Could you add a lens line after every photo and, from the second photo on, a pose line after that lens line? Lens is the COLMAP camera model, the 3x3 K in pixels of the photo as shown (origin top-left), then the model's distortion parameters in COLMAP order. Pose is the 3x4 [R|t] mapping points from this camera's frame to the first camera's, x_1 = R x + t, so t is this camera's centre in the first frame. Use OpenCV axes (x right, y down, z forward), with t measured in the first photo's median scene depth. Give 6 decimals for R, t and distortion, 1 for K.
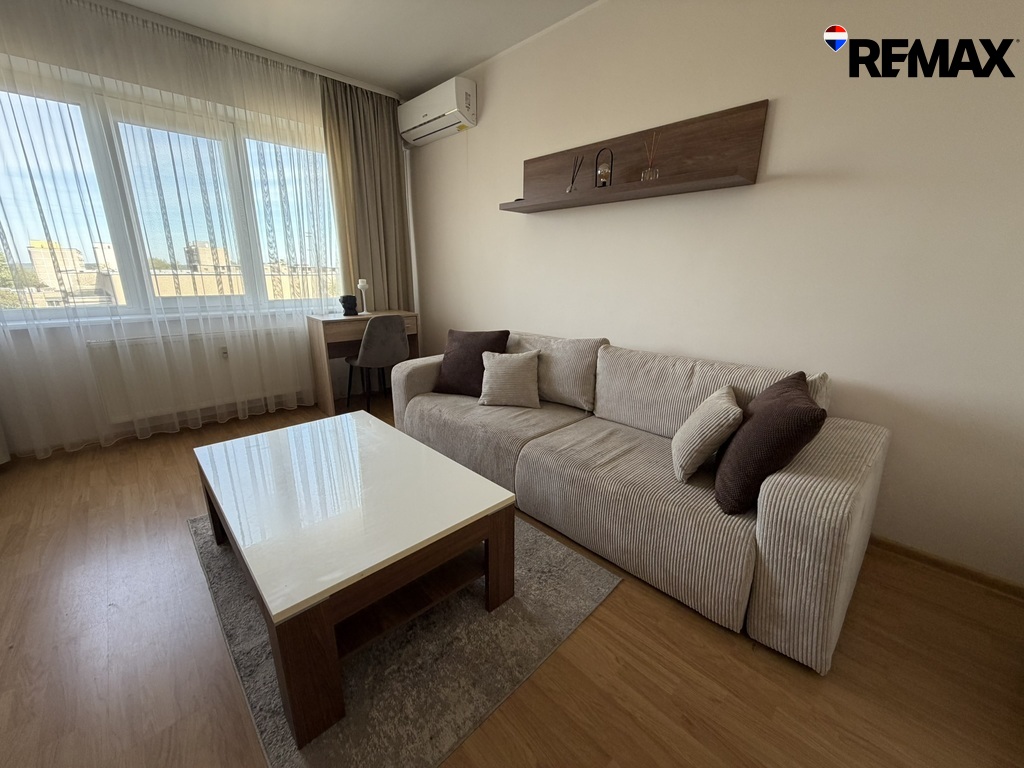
lens RADIAL K [[408.0, 0, 510.7], [0, 408.0, 384.3], [0, 0, 1]] dist [-0.001407, -0.000056]
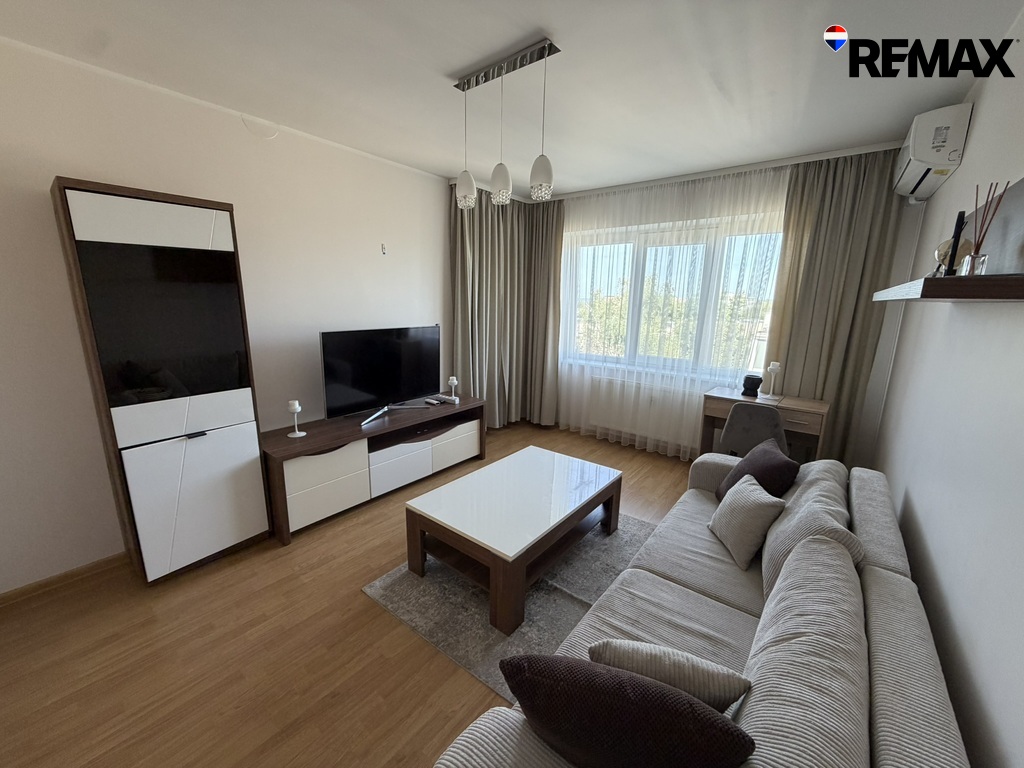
lens RADIAL K [[408.0, 0, 507.9], [0, 408.0, 386.0], [0, 0, 1]] dist [-0.001407, -0.000056]
pose [[0.130503, 0.204052, -0.970222, 0.709355], [-0.279306, 0.946523, 0.161499, -0.275244], [0.951292, 0.249913, 0.180517, 0.384073]]
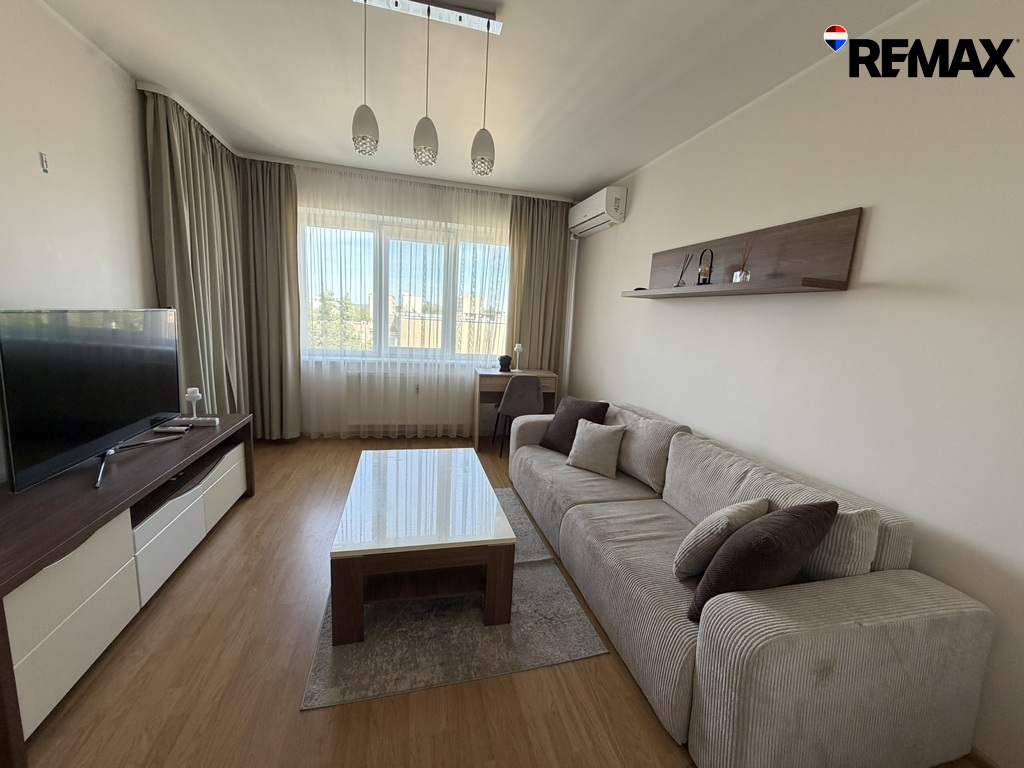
lens RADIAL K [[408.0, 0, 510.1], [0, 408.0, 385.0], [0, 0, 1]] dist [-0.001407, -0.000056]
pose [[0.867141, 0.124439, -0.482267, 0.336027], [-0.180466, 0.980989, -0.071364, -0.061560], [0.464218, 0.148915, 0.873113, -0.111797]]
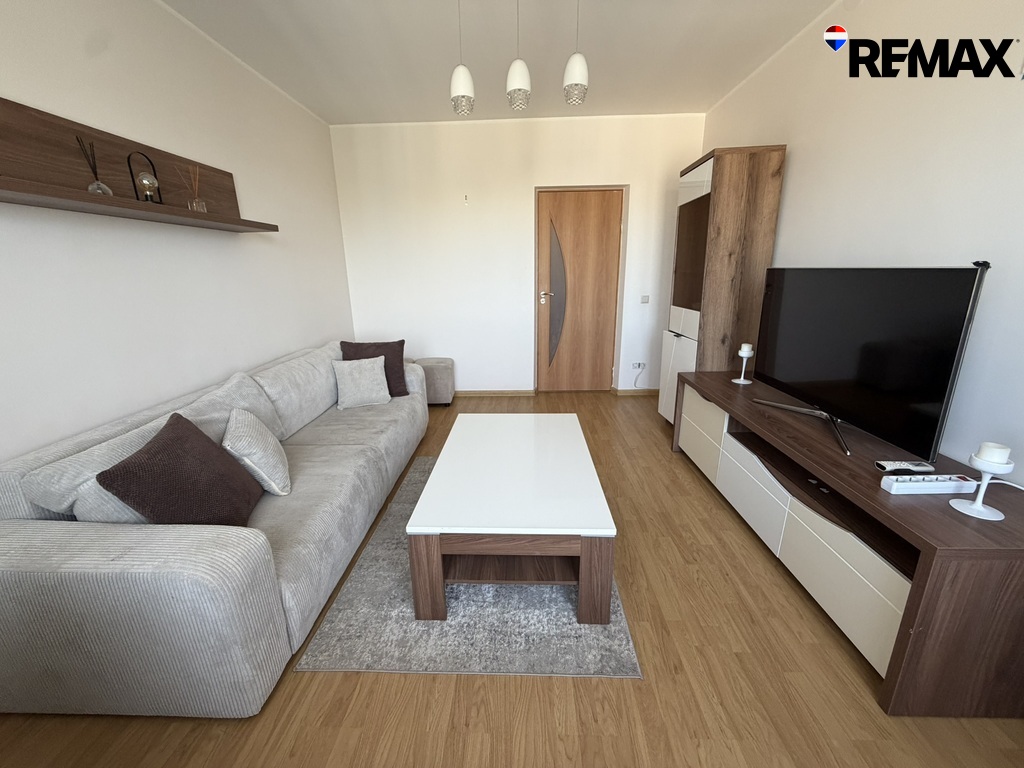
lens RADIAL K [[408.0, 0, 508.0], [0, 408.0, 385.3], [0, 0, 1]] dist [-0.001407, -0.000056]
pose [[-0.694176, -0.193912, 0.693194, -0.872160], [0.201583, 0.872122, 0.445833, -0.388900], [-0.691003, 0.449223, -0.566316, 1.136173]]
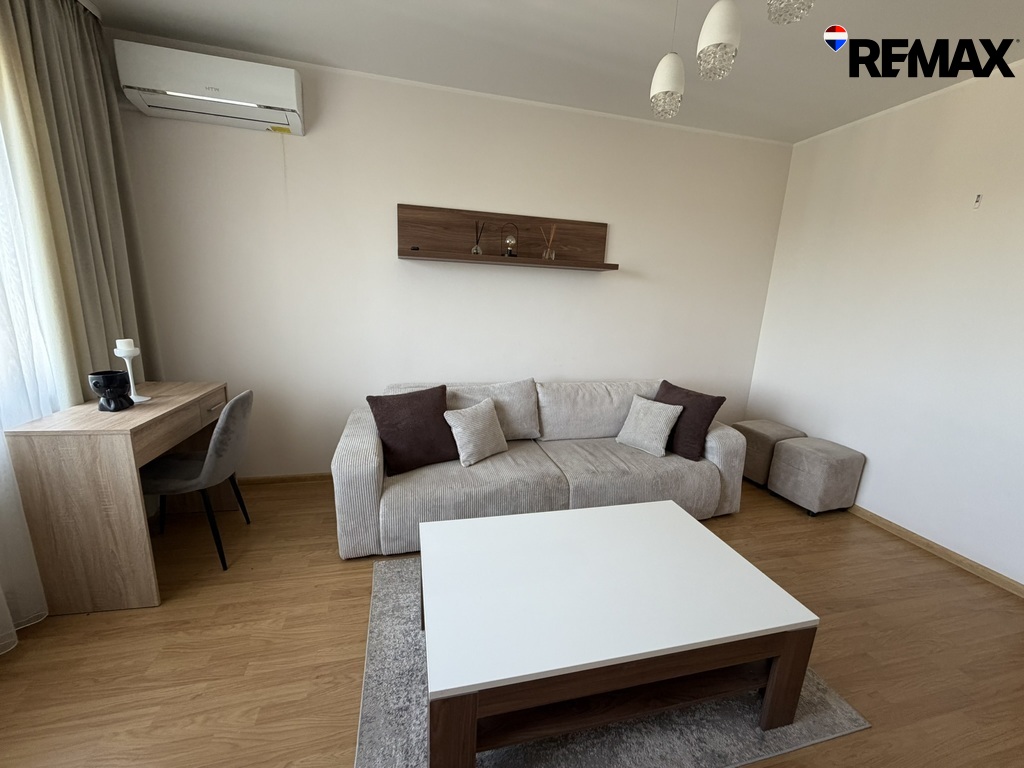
lens RADIAL K [[408.0, 0, 508.8], [0, 408.0, 382.9], [0, 0, 1]] dist [-0.001407, -0.000056]
pose [[0.499712, -0.173034, 0.848733, -0.862504], [0.191336, 0.977690, 0.086671, -0.220452], [-0.844795, 0.119083, 0.521671, 0.427158]]
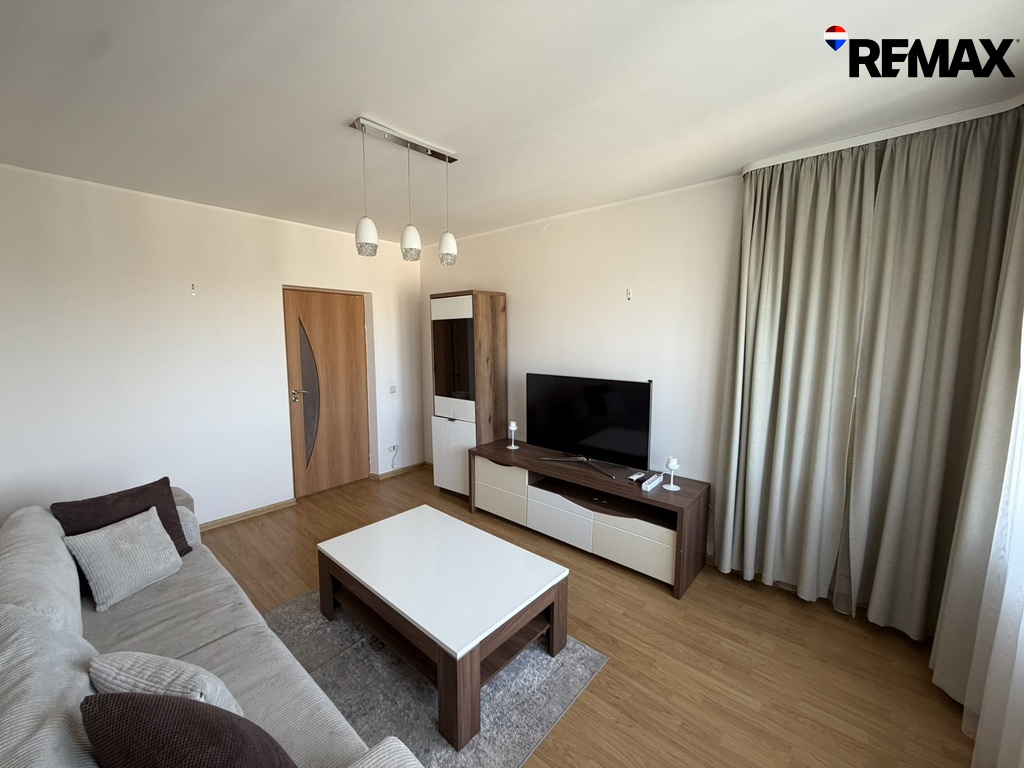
lens RADIAL K [[408.0, 0, 509.8], [0, 408.0, 384.0], [0, 0, 1]] dist [-0.001407, -0.000056]
pose [[-0.996289, -0.003484, -0.086000, -0.382760], [-0.035503, 0.926848, 0.373754, -0.599435], [0.078407, 0.375421, -0.923532, 1.440140]]
